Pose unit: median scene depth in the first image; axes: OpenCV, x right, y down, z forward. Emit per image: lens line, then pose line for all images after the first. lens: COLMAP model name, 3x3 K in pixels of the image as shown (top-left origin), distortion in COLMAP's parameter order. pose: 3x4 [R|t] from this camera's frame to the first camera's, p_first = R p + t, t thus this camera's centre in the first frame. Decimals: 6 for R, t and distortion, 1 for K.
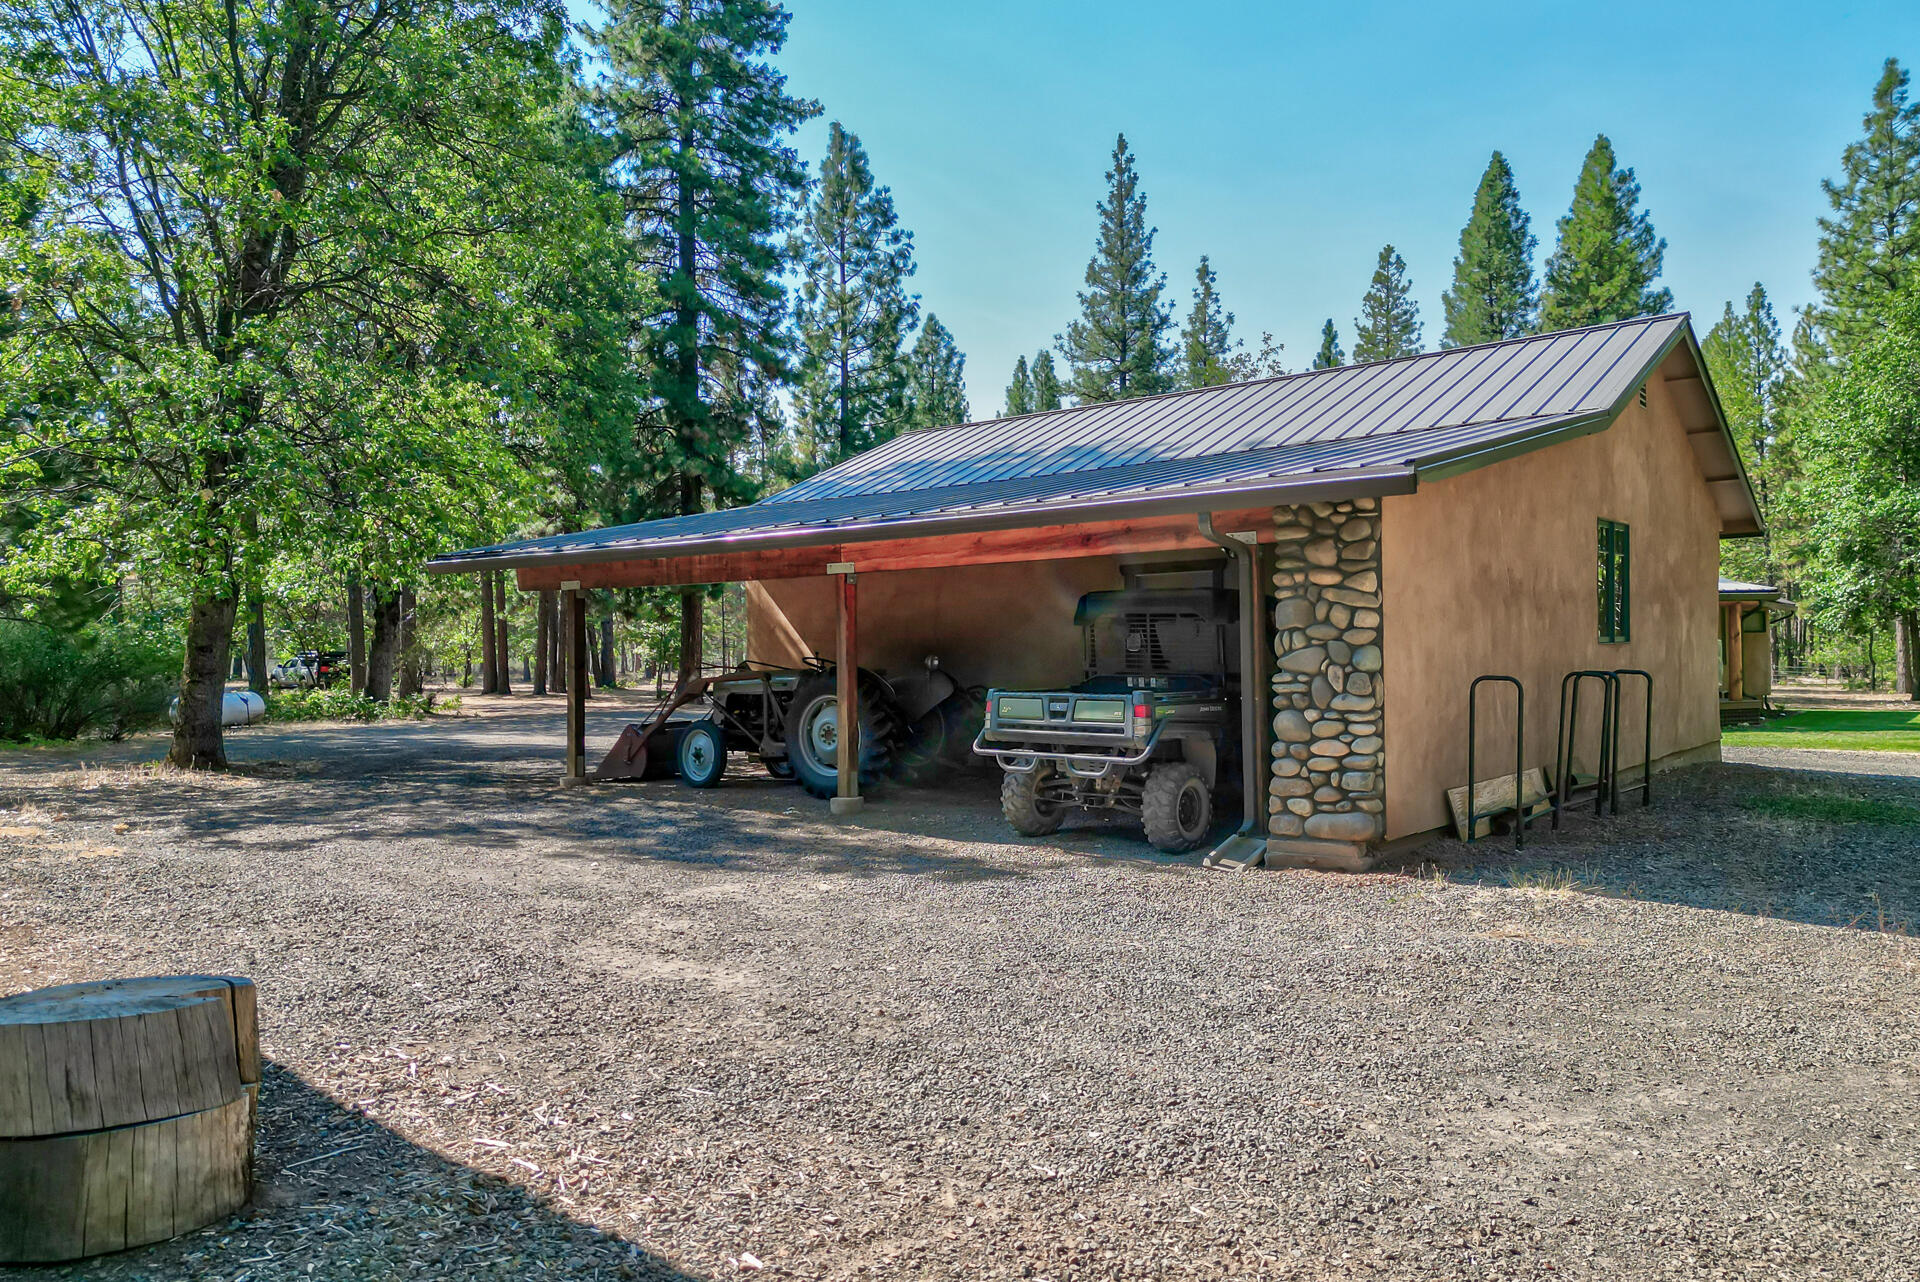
lens RADIAL K [[1347.7, 0, 961.0], [0, 1347.7, 641.0], [0, 0, 1]] dist [0.048200, -0.040801]
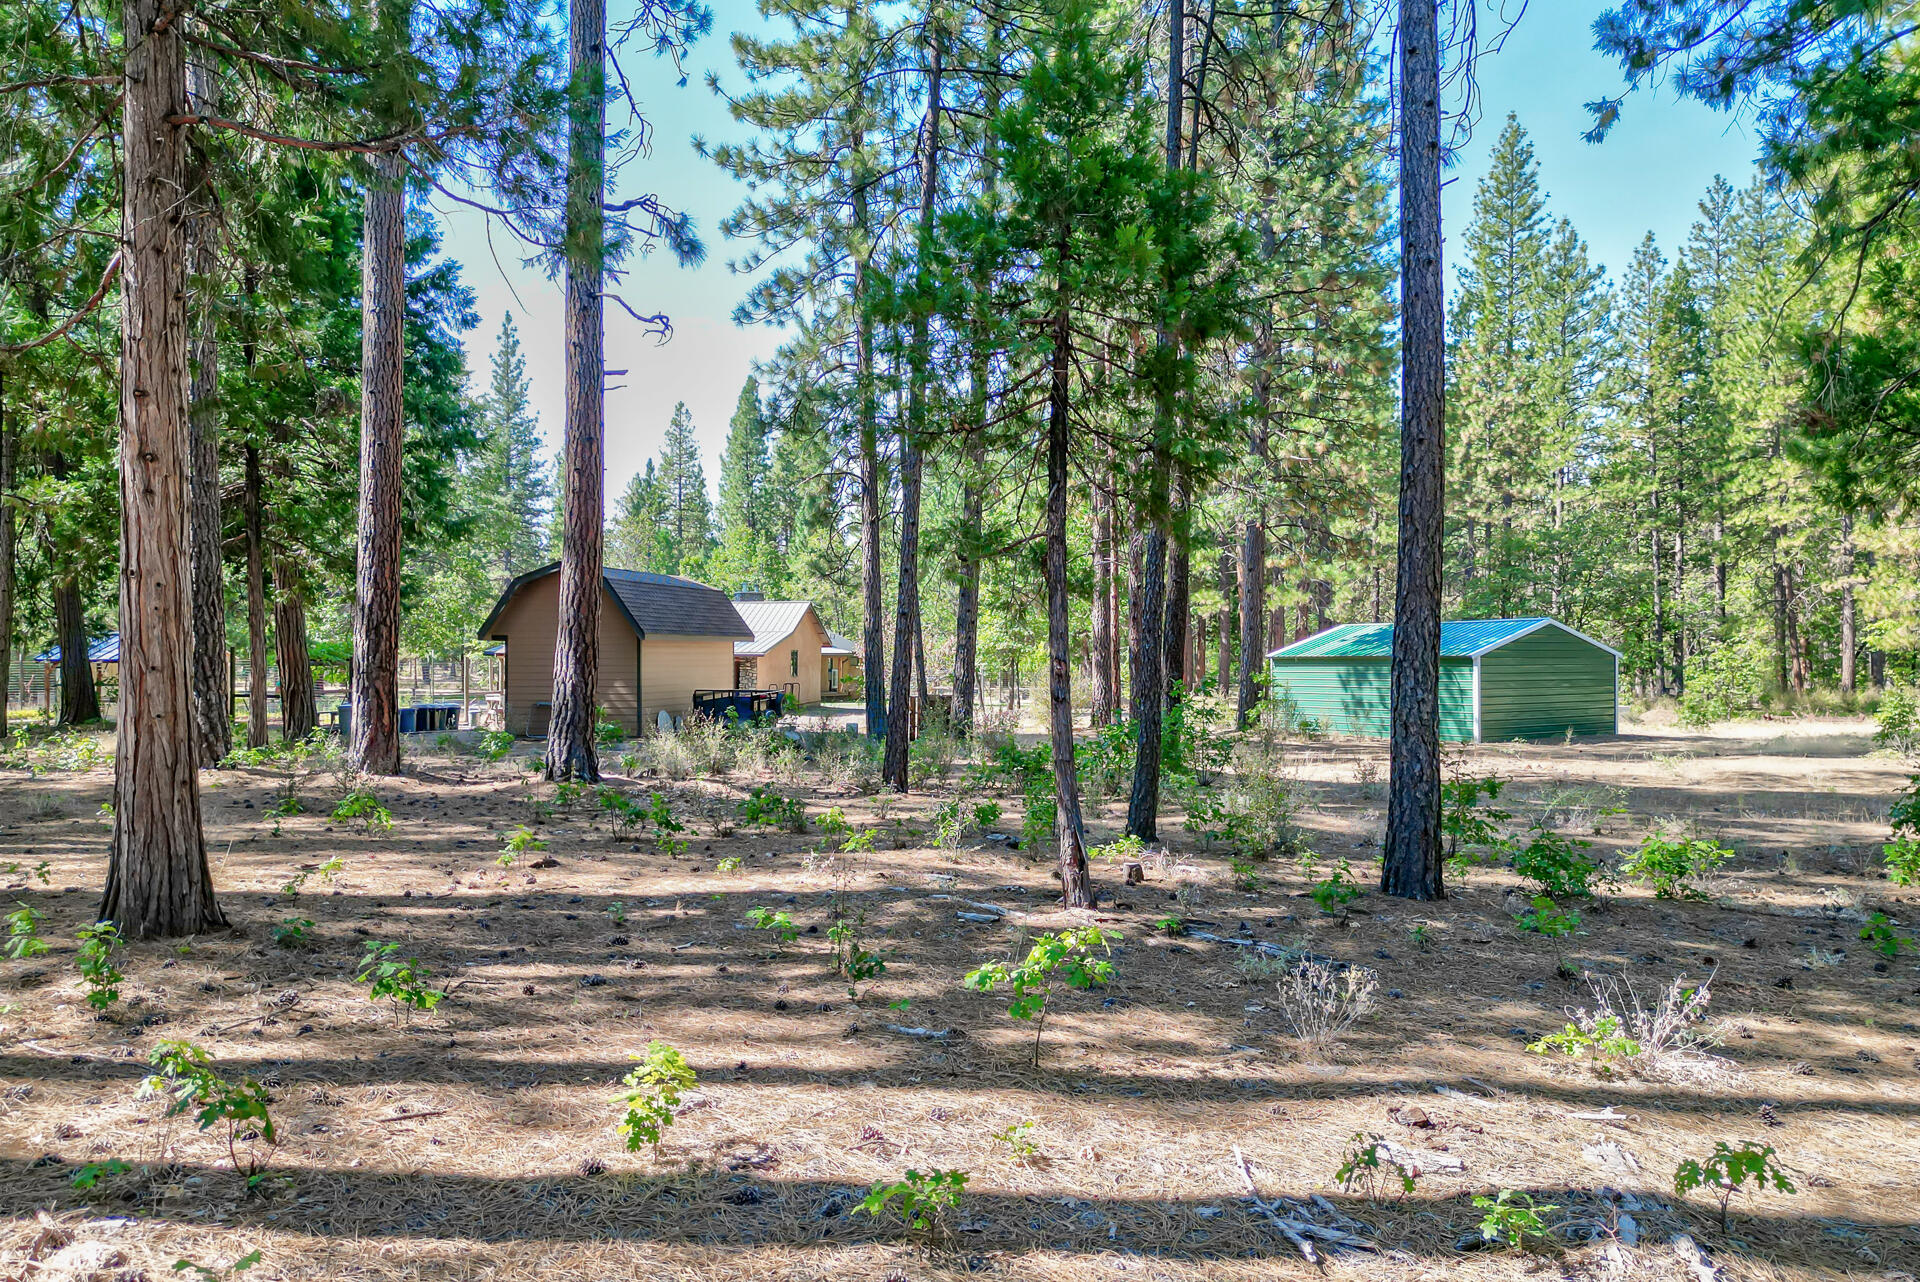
lens RADIAL K [[1347.7, 0, 959.4], [0, 1347.7, 643.6], [0, 0, 1]] dist [0.048200, -0.040801]
pose [[0.852699, 0.018007, 0.522091, -0.224121], [-0.016741, 0.999834, -0.007143, -0.013792], [-0.522134, -0.002650, 0.852860, -0.499867]]
